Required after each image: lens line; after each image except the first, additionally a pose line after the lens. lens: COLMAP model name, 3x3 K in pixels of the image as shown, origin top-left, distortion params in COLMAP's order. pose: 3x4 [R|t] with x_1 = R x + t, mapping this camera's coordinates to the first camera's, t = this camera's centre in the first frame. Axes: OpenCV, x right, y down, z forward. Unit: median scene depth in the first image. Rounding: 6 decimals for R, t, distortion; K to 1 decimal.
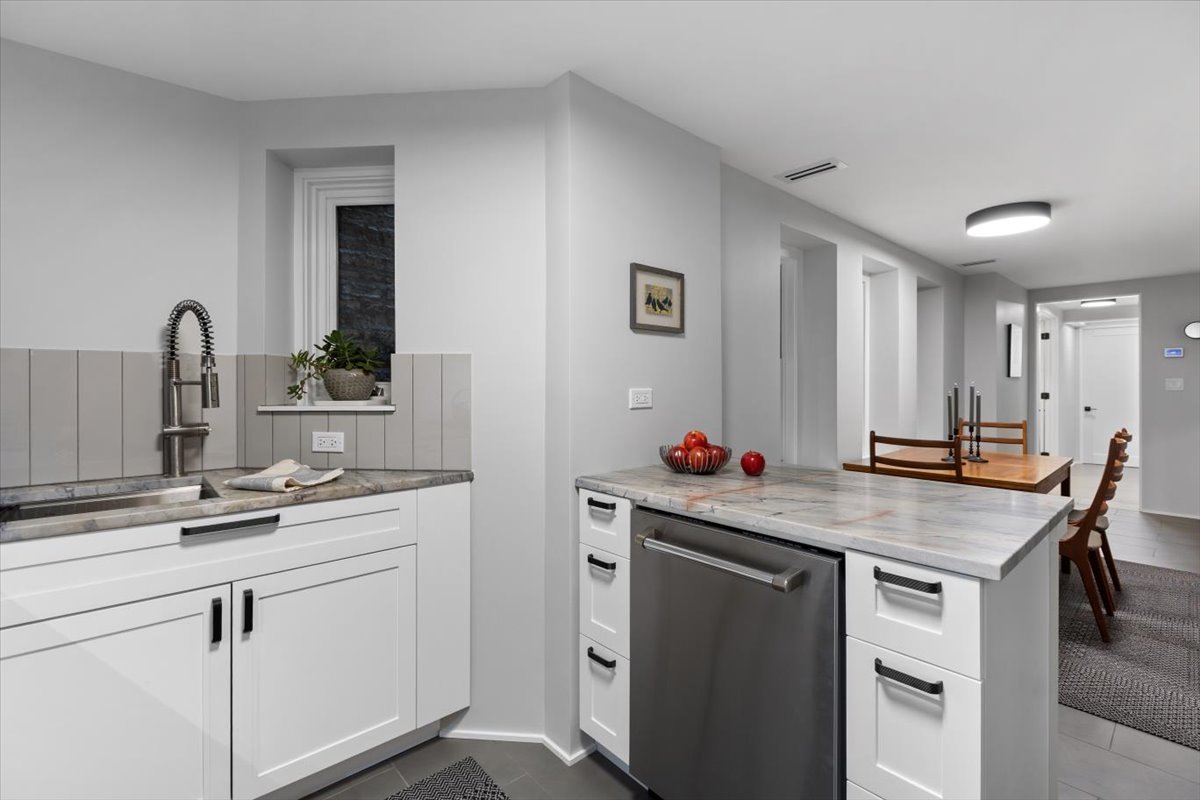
lens RADIAL K [[531.5, 0, 585.6], [0, 531.5, 386.2], [0, 0, 1]] dist [-0.000396, -0.000842]
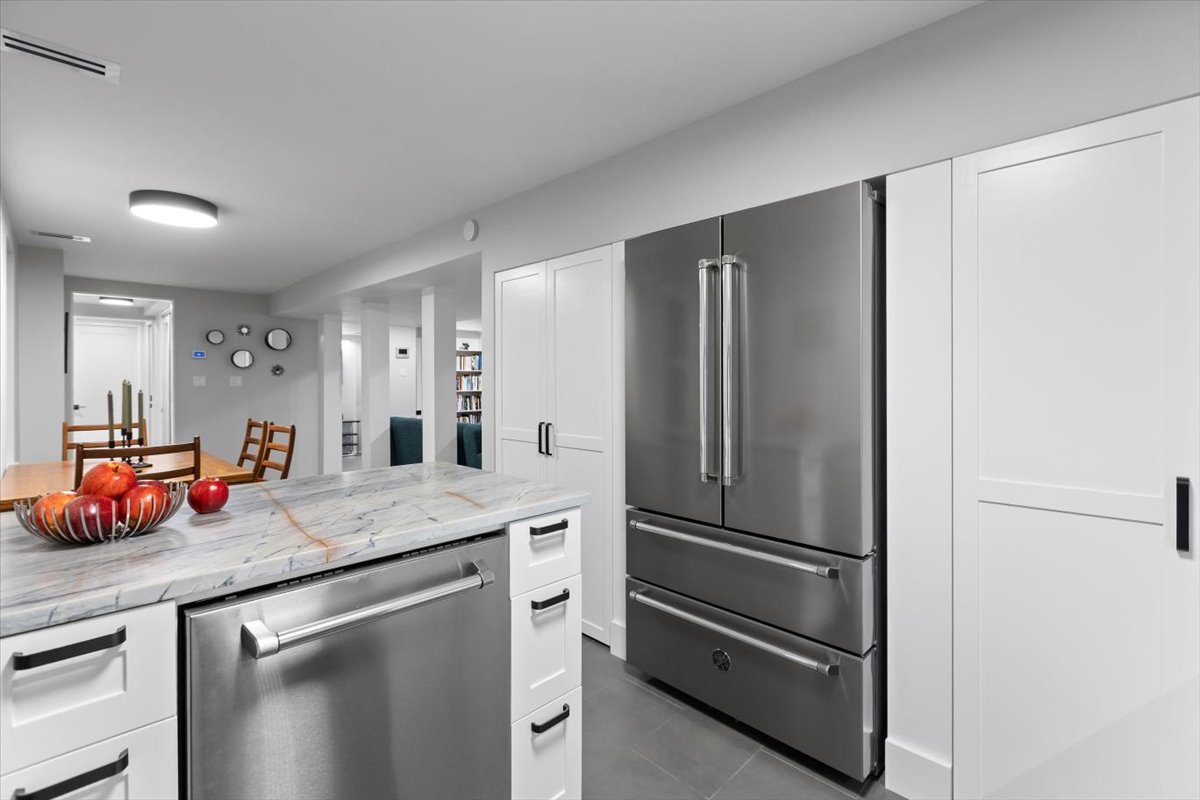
lens RADIAL K [[531.5, 0, 600.7], [0, 531.5, 400.3], [0, 0, 1]] dist [-0.000396, -0.000842]
pose [[-0.074059, -0.034682, 0.996651, -0.366073], [0.006612, 0.999356, 0.035267, 0.006097], [-0.997232, 0.009202, -0.073782, 0.518487]]
